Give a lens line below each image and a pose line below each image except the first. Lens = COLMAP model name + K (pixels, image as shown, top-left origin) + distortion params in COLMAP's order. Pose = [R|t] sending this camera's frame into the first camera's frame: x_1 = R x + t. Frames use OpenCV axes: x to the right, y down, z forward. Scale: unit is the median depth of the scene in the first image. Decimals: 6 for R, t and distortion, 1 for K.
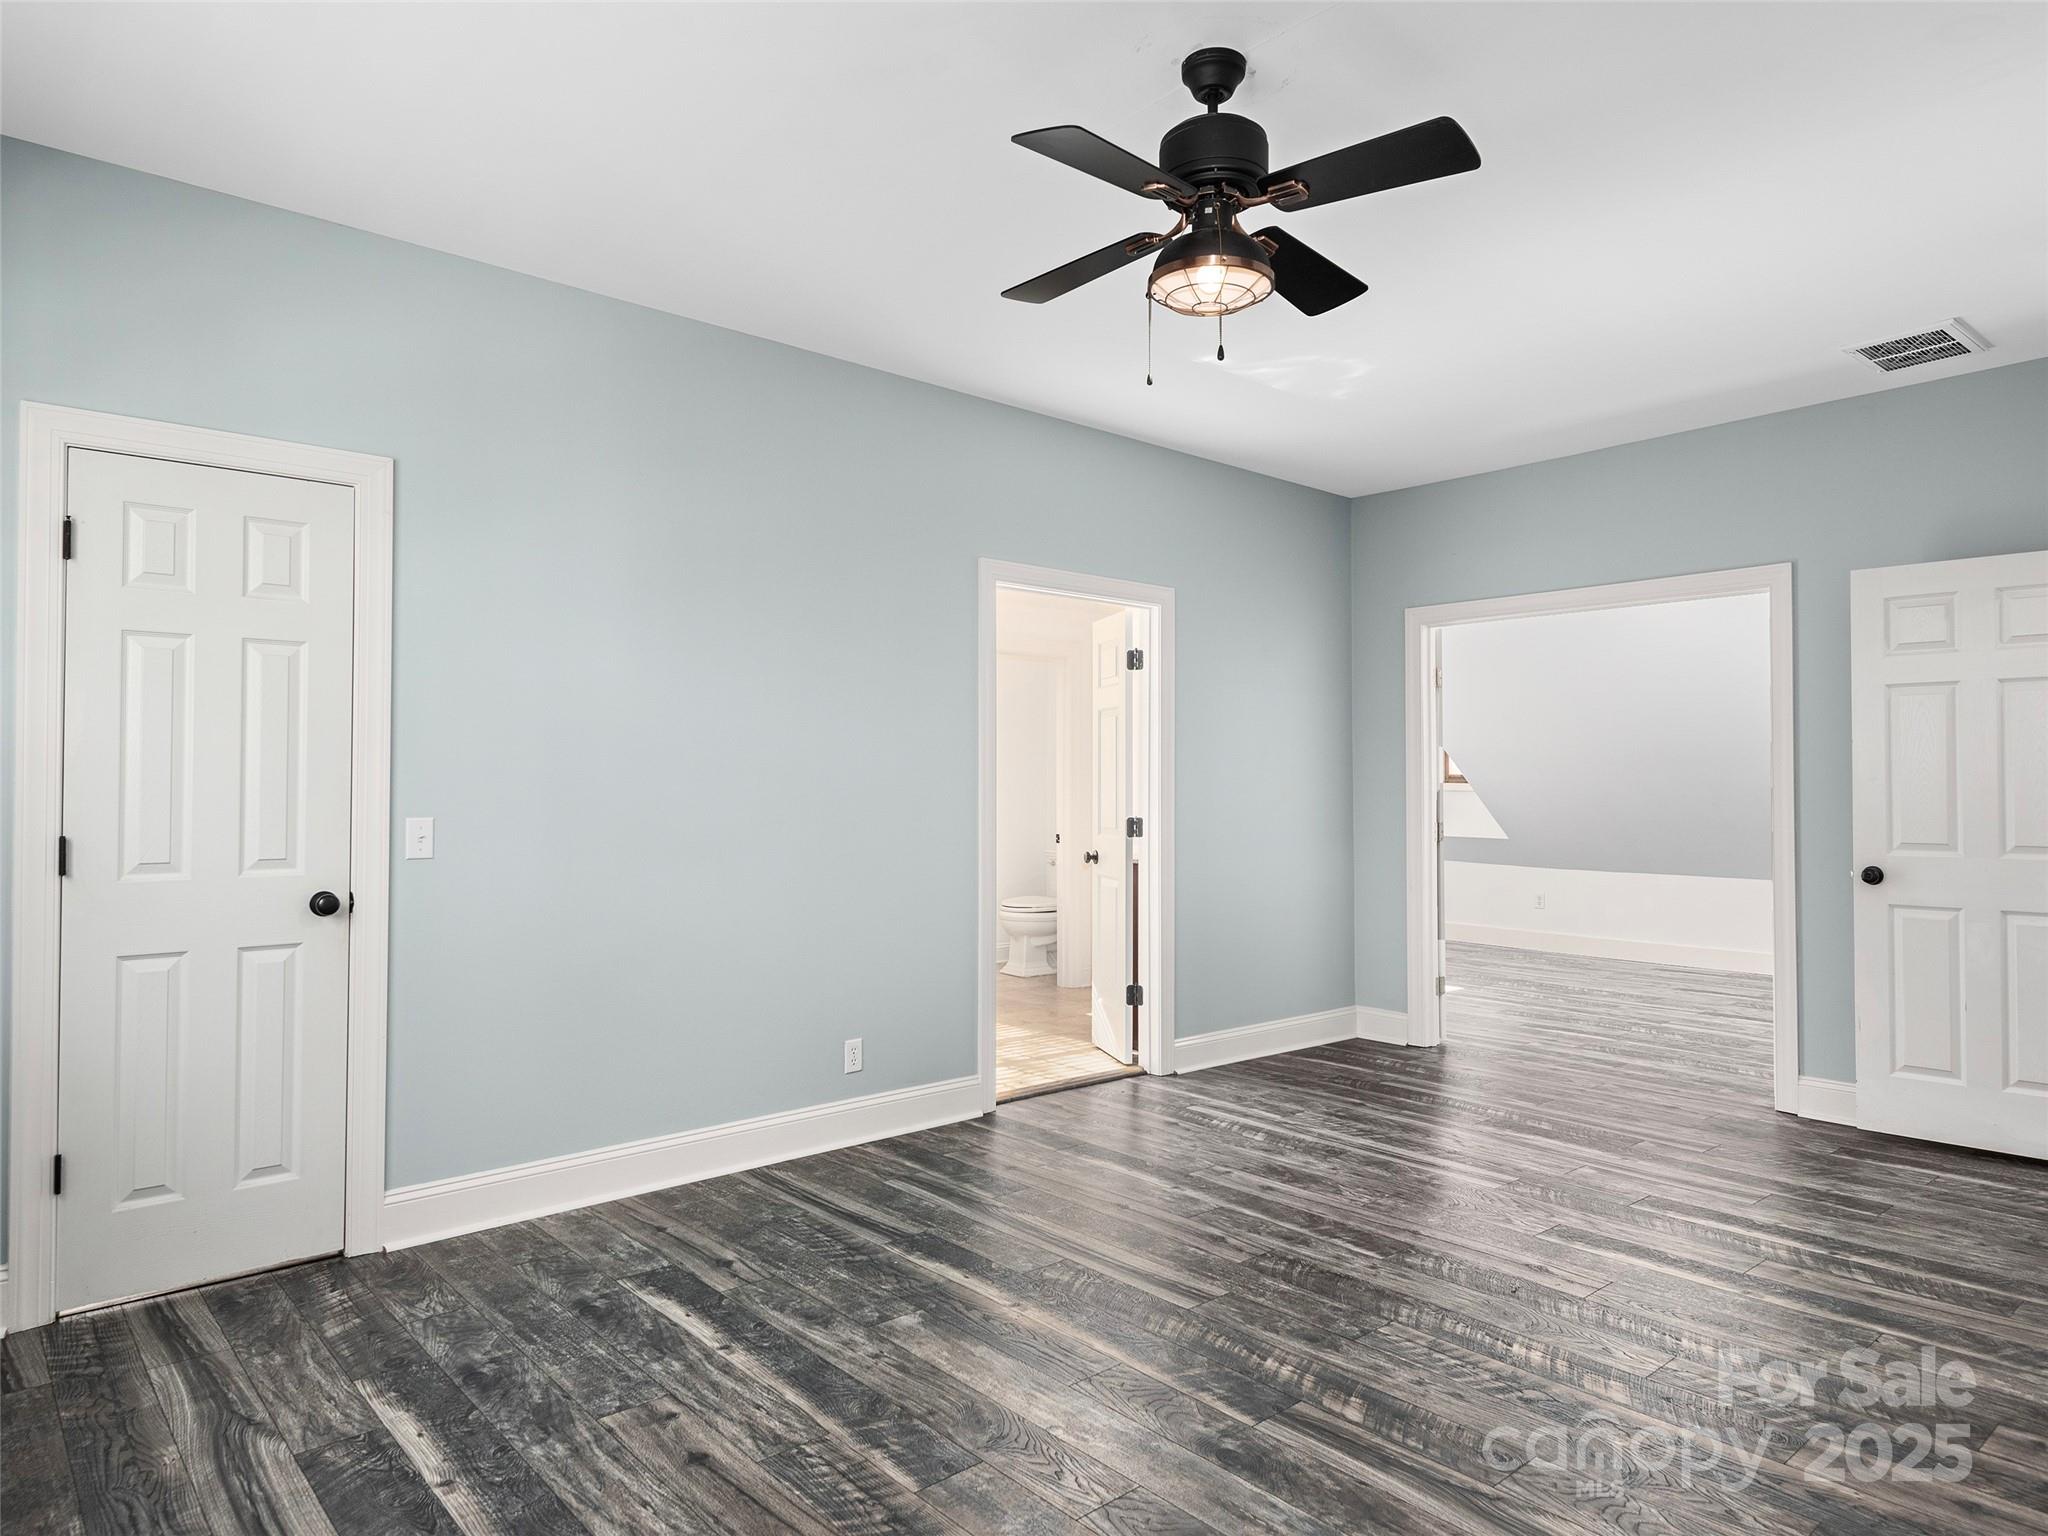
lens RADIAL K [[1264.9, 0, 1026.7], [0, 1264.9, 770.0], [0, 0, 1]] dist [0.037449, -0.022691]
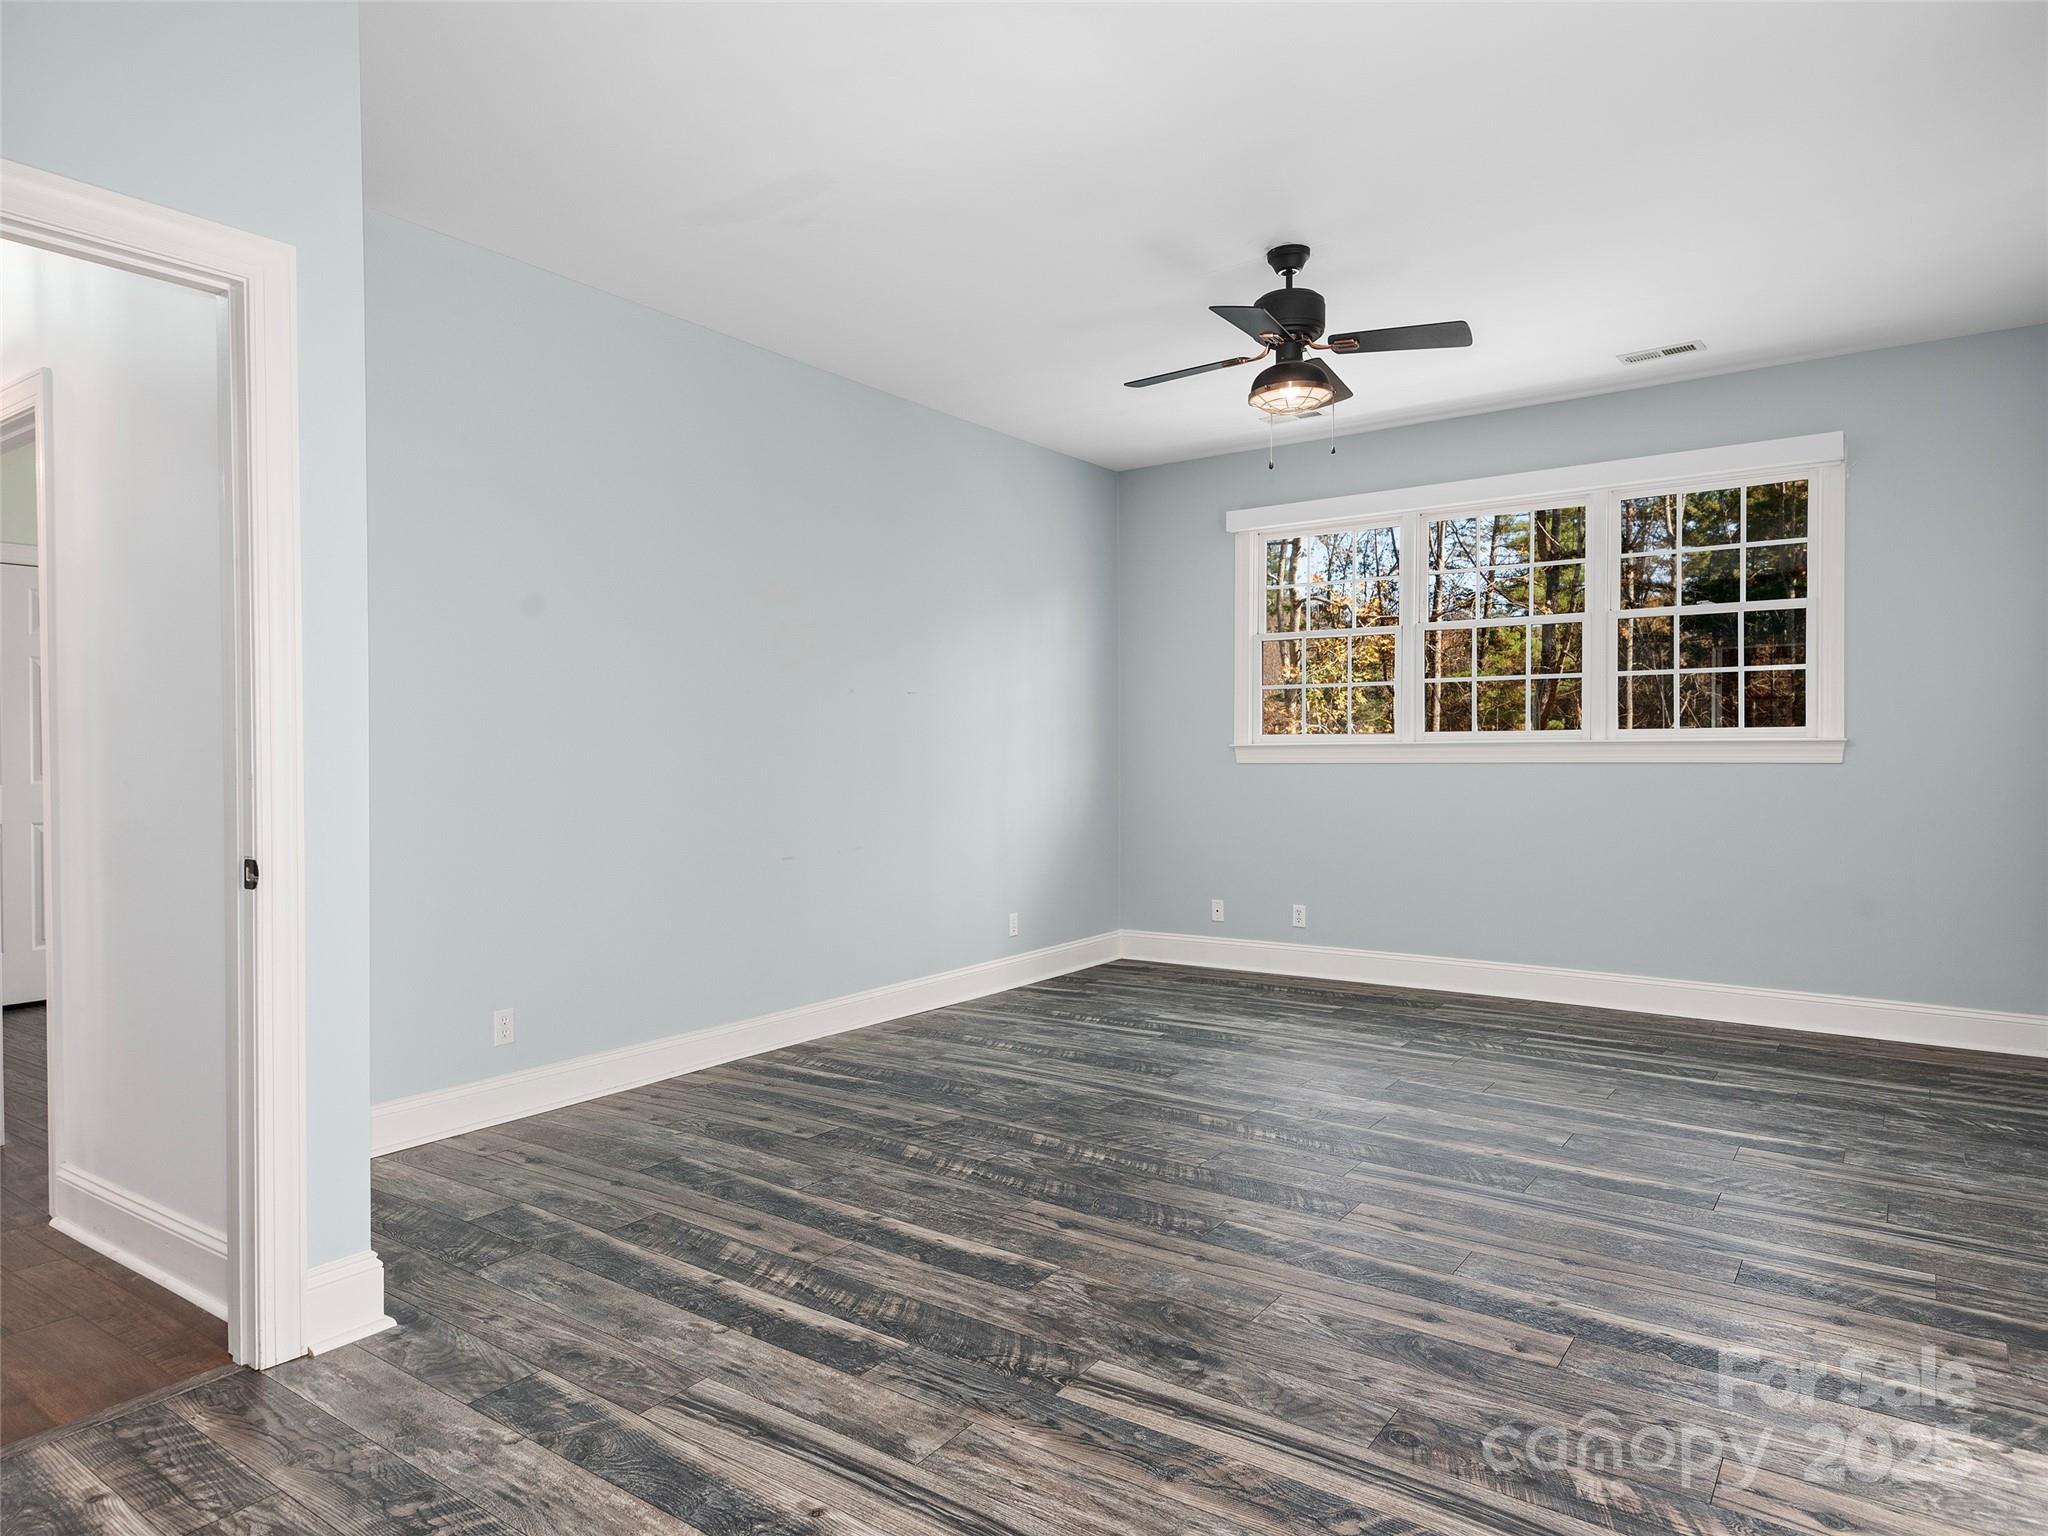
lens RADIAL K [[1264.9, 0, 1019.2], [0, 1264.9, 762.8], [0, 0, 1]] dist [0.037449, -0.022691]
pose [[-0.969404, 0.004324, -0.245433, 0.642802], [0.005028, 0.999985, -0.002240, 0.050651], [0.245419, -0.003405, -0.969411, 1.839494]]
